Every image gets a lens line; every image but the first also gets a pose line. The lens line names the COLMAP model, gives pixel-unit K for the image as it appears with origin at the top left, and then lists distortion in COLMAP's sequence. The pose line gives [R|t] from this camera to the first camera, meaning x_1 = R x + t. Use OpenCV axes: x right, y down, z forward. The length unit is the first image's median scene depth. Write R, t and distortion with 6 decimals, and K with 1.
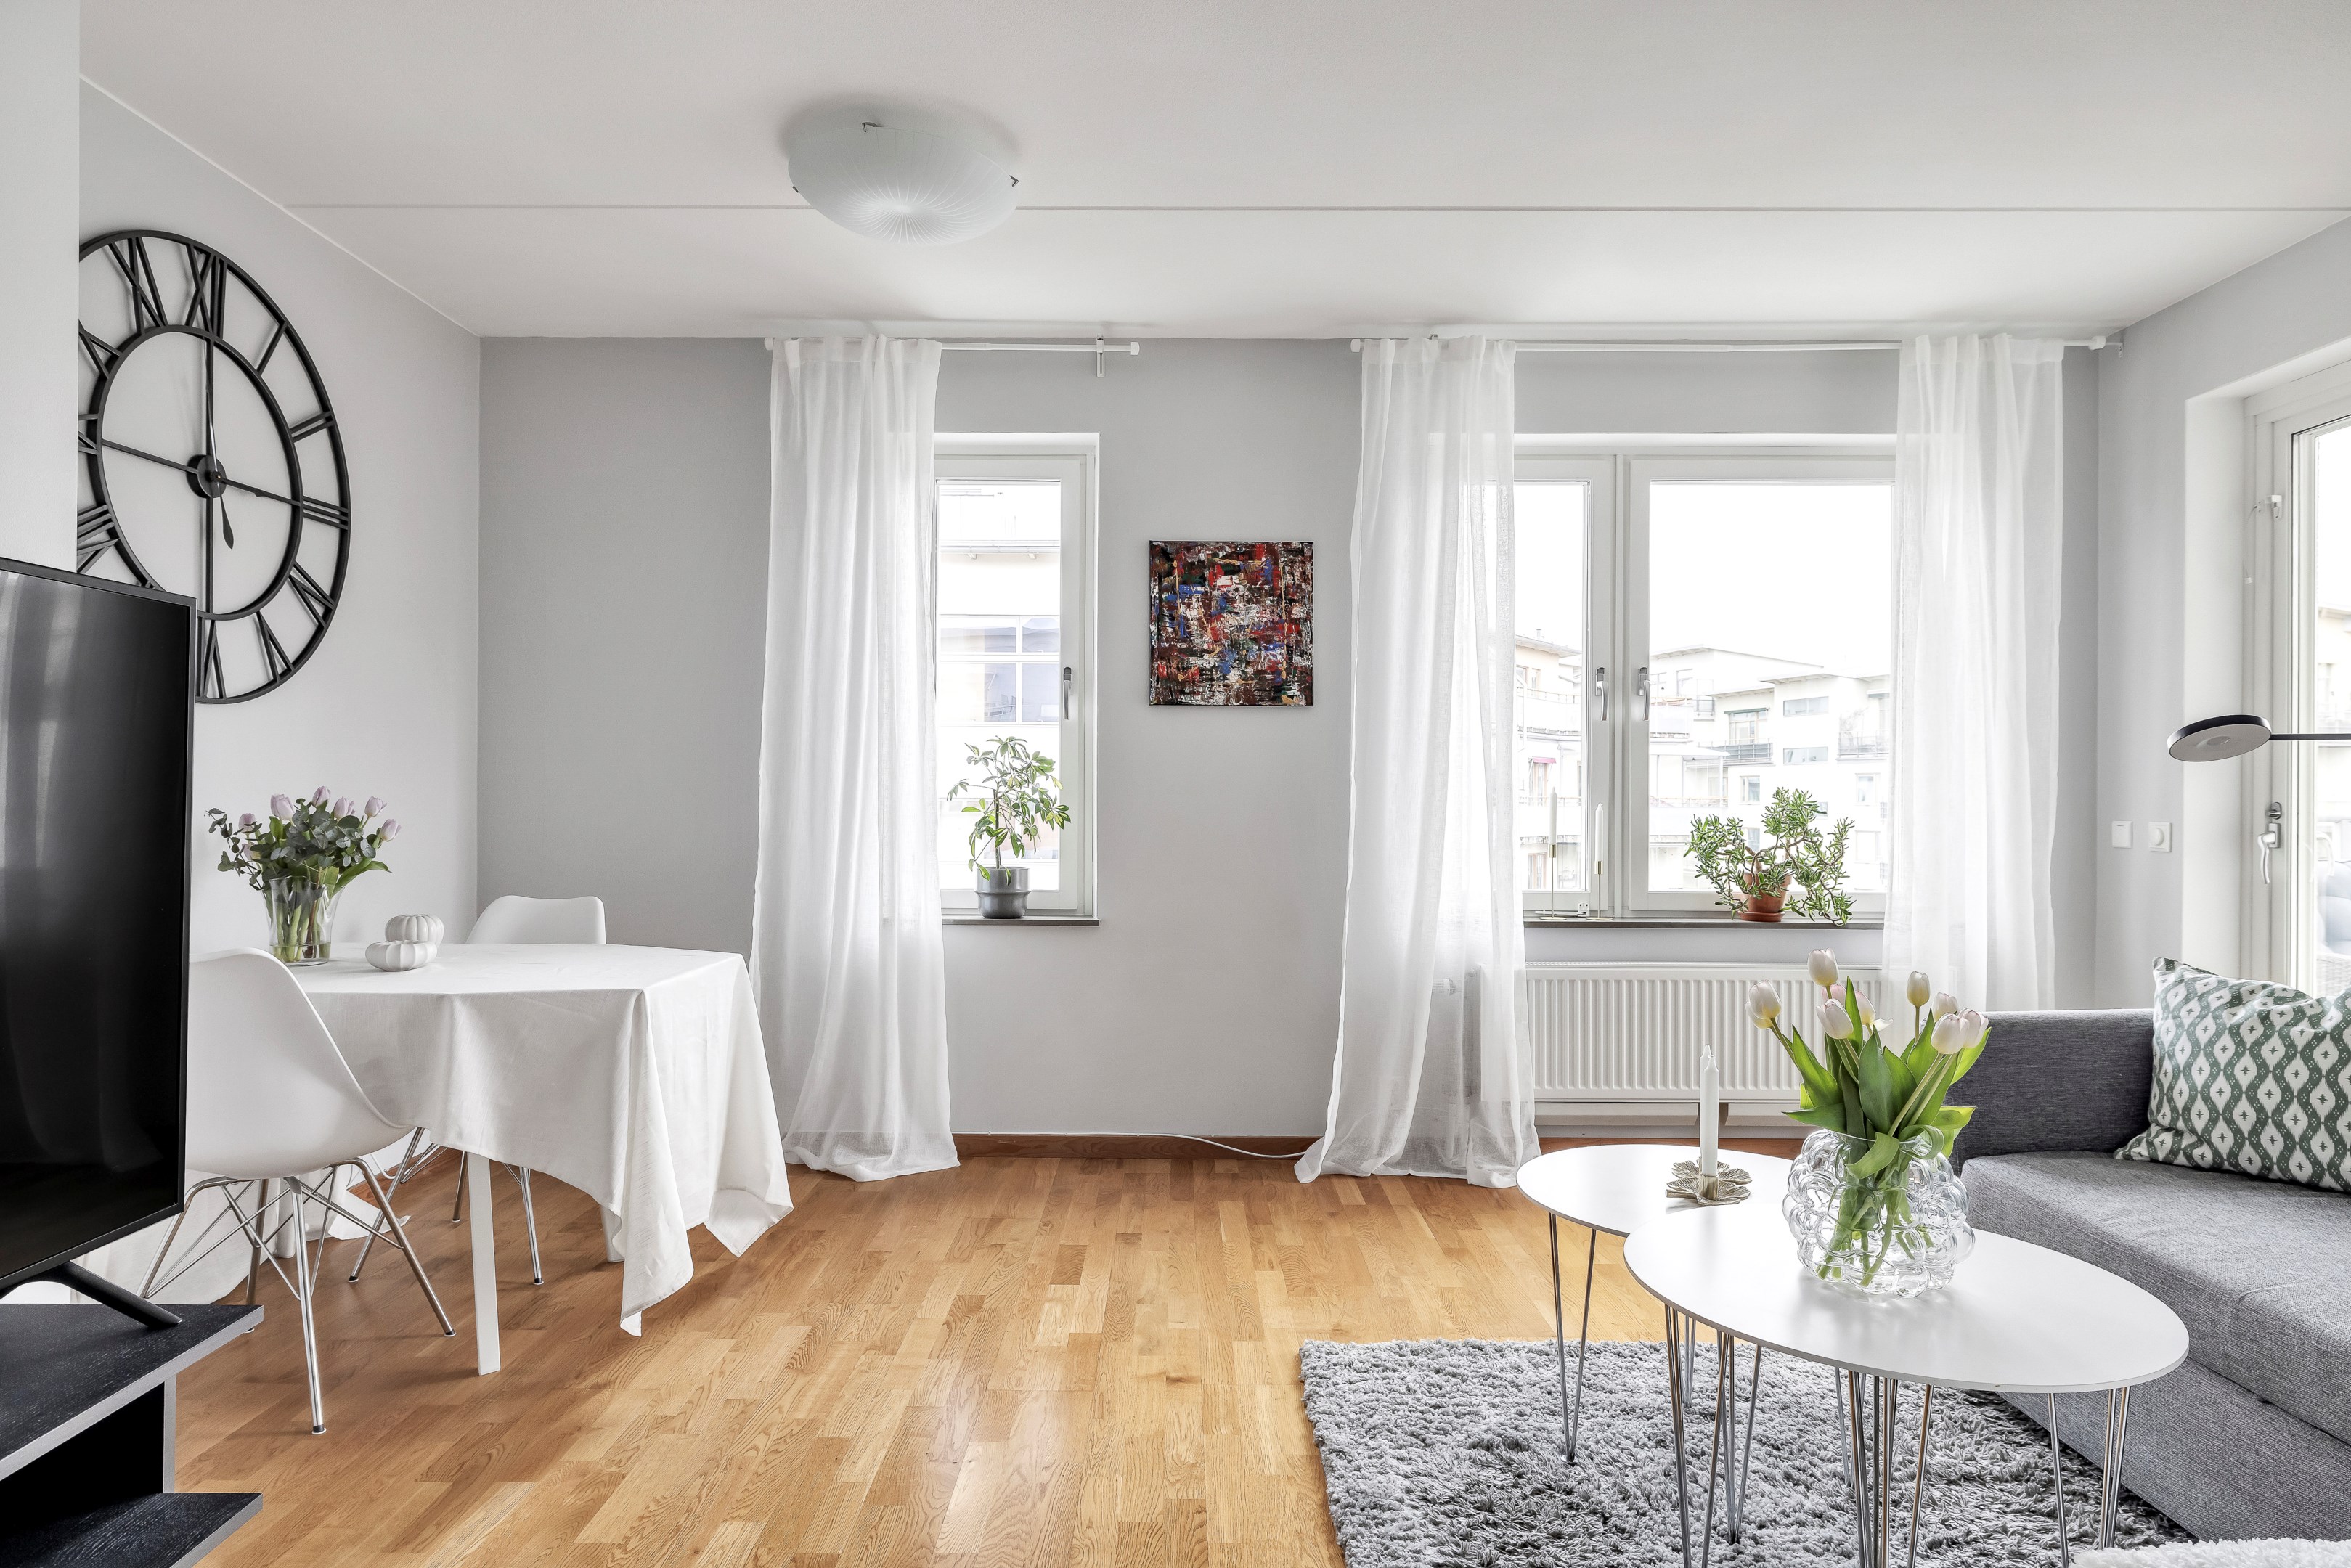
lens RADIAL K [[1331.8, 0, 1175.2], [0, 1331.8, 795.3], [0, 0, 1]] dist [0.001104, 0.001272]
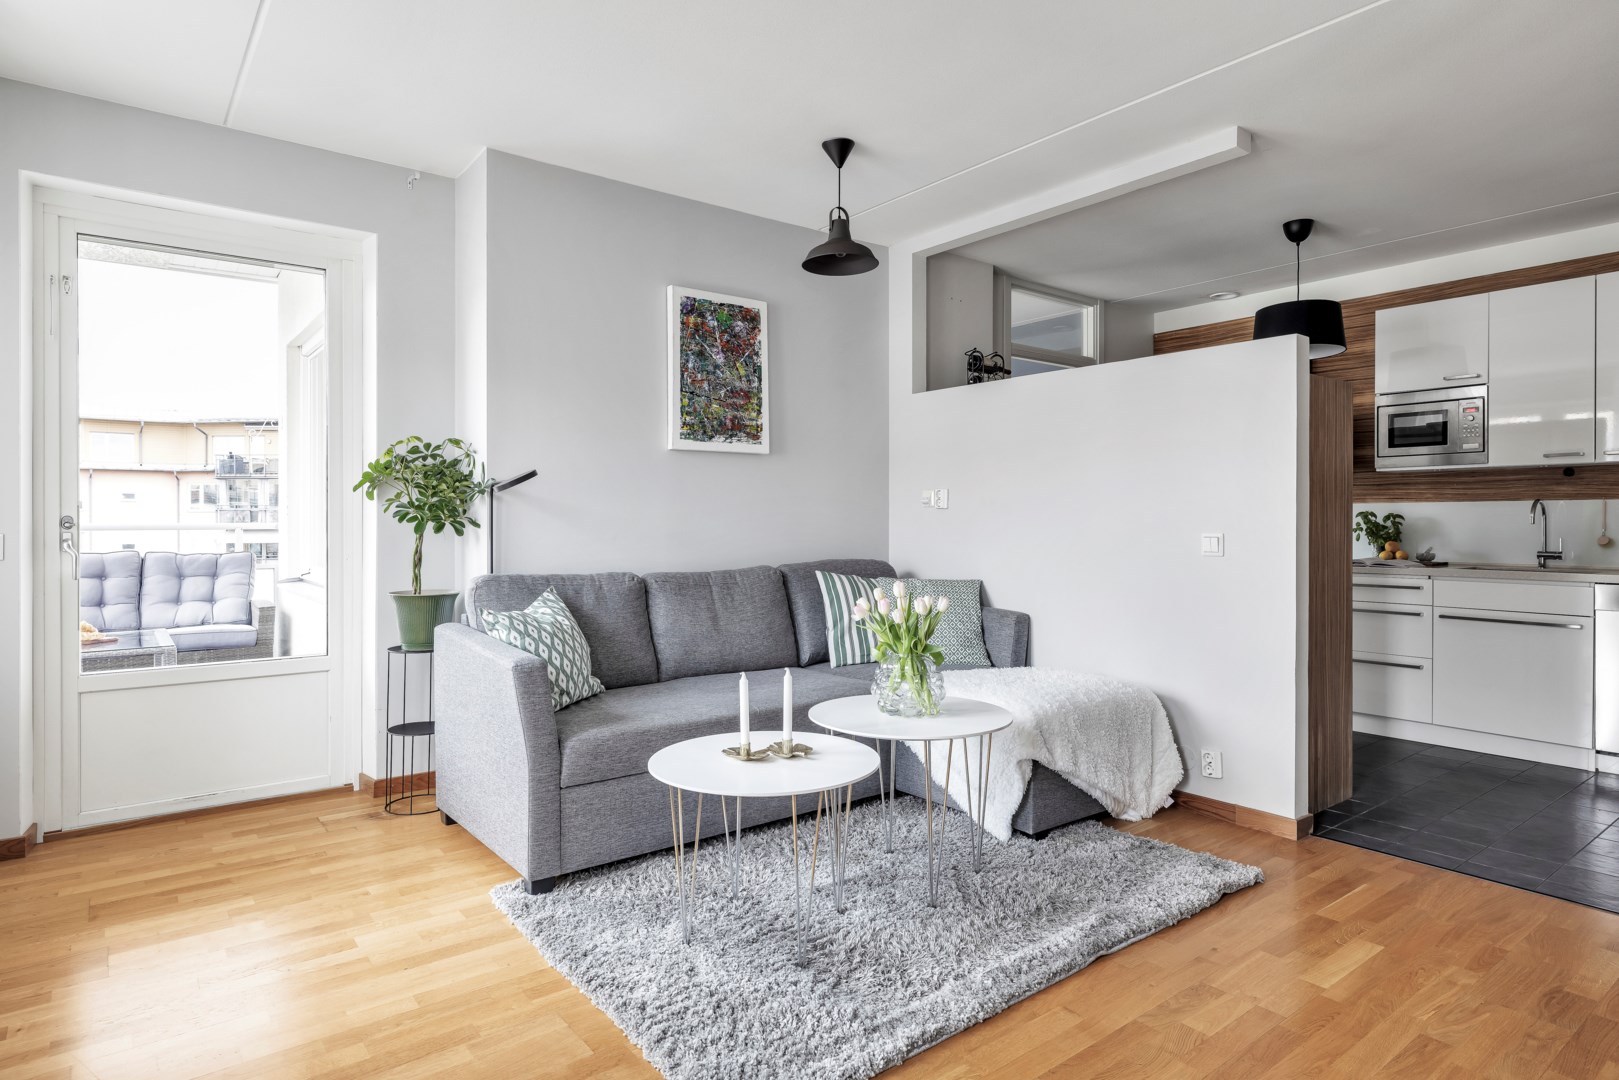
lens RADIAL K [[917.2, 0, 799.6], [0, 917.2, 524.6], [0, 0, 1]] dist [0.001104, 0.001272]
pose [[-0.612720, -0.008366, 0.790256, -0.276796], [-0.002972, 0.999961, 0.008281, 0.003546], [-0.790295, 0.002725, -0.612721, 0.911348]]
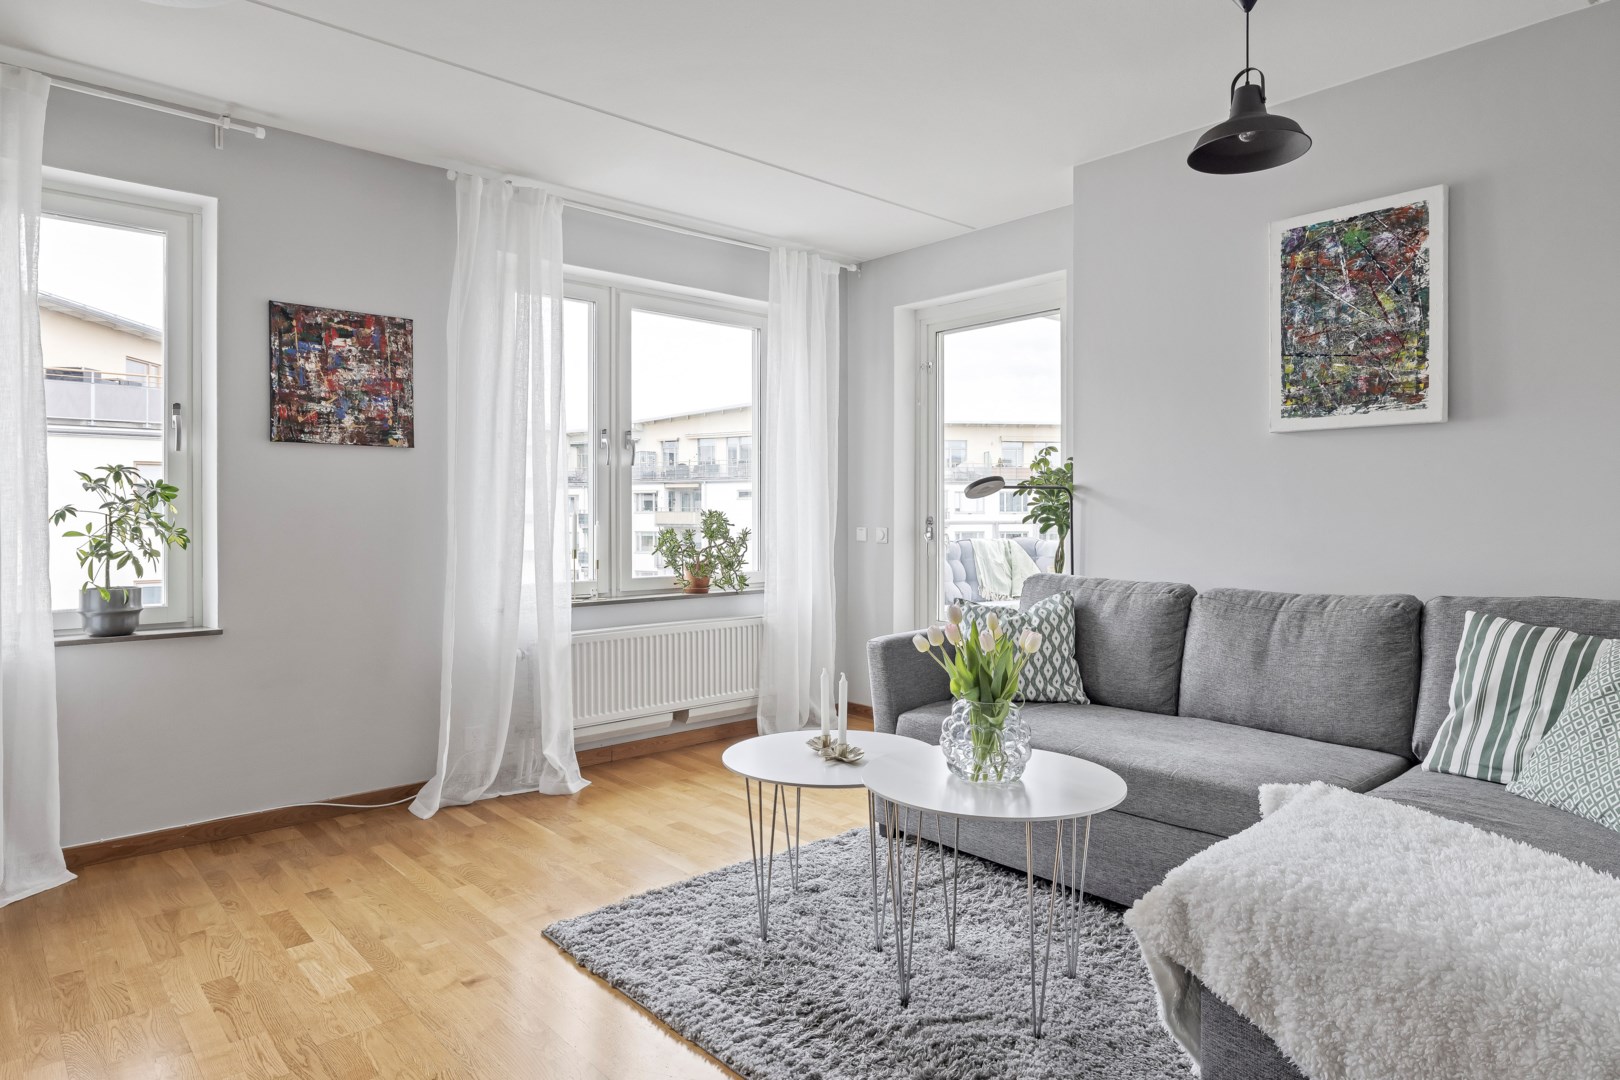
lens RADIAL K [[944.8, 0, 798.6], [0, 944.8, 510.3], [0, 0, 1]] dist [0.005569, -0.003009]
pose [[0.745872, -0.004725, 0.666072, -0.235906], [0.004333, 0.999988, 0.002242, -0.007424], [-0.666075, 0.001214, 0.745884, 0.076263]]
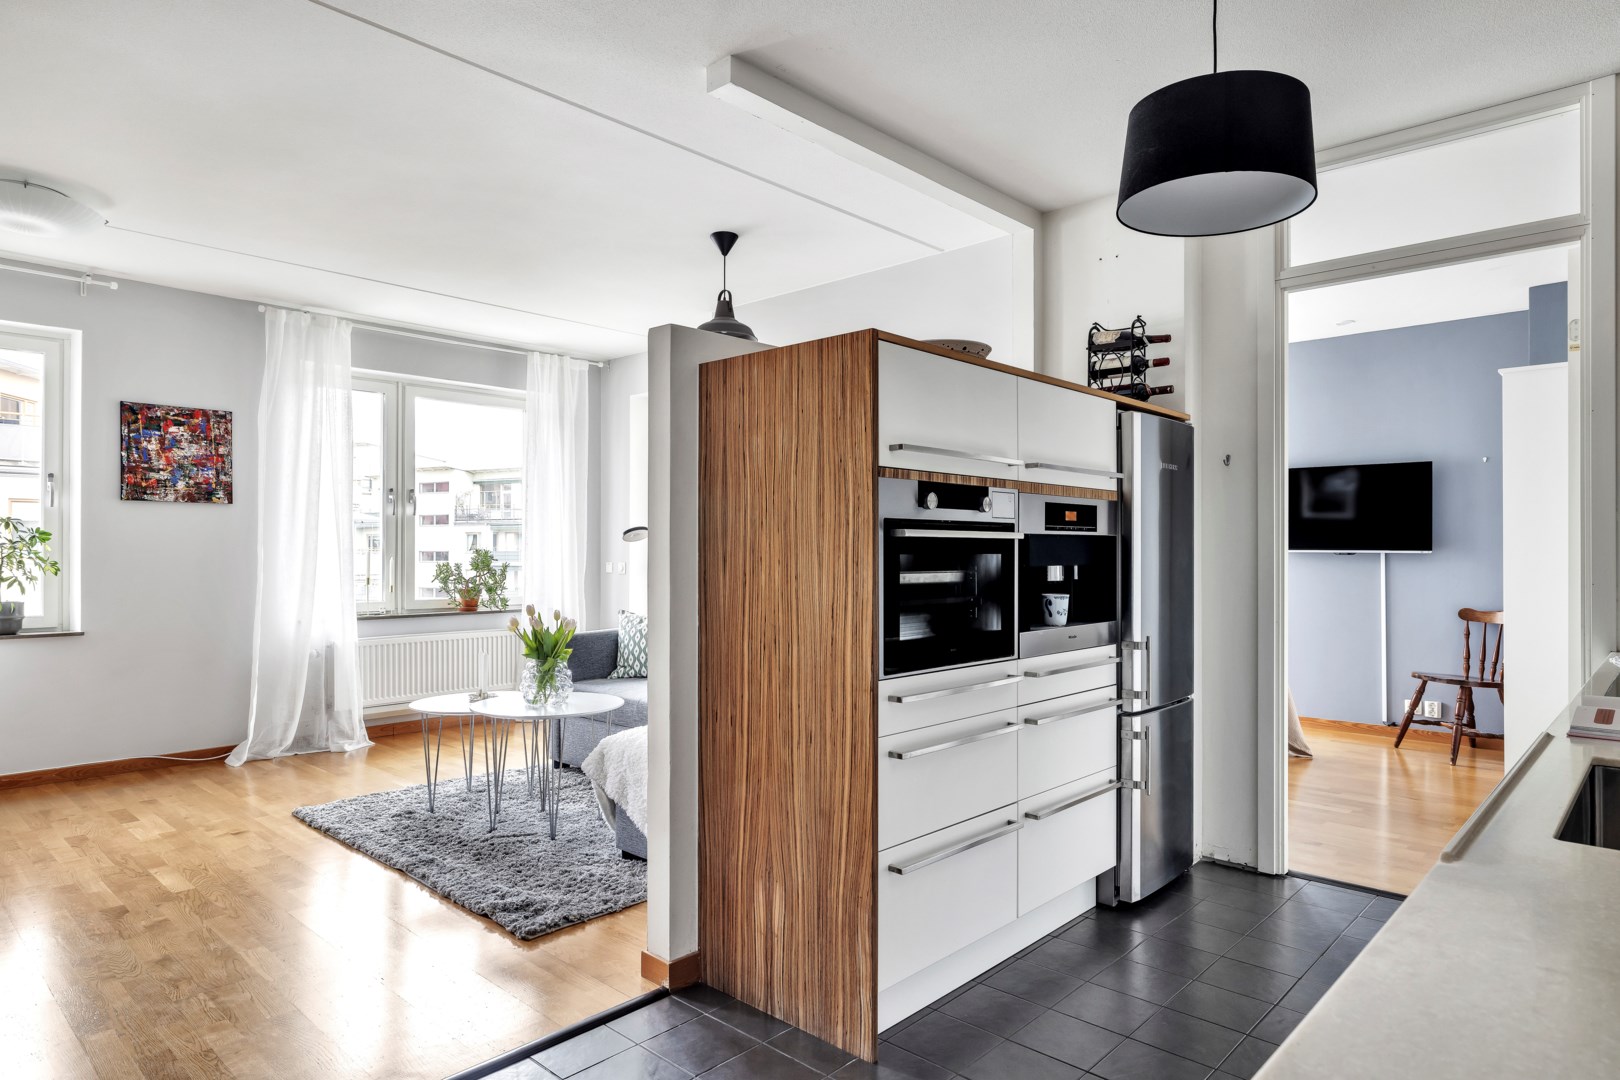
lens RADIAL K [[944.8, 0, 798.9], [0, 944.8, 545.3], [0, 0, 1]] dist [0.005569, -0.003009]
pose [[0.686038, -0.000685, 0.727565, -0.309587], [0.001996, 0.999998, -0.000940, -0.009201], [-0.727563, 0.002097, 0.686038, -0.437600]]
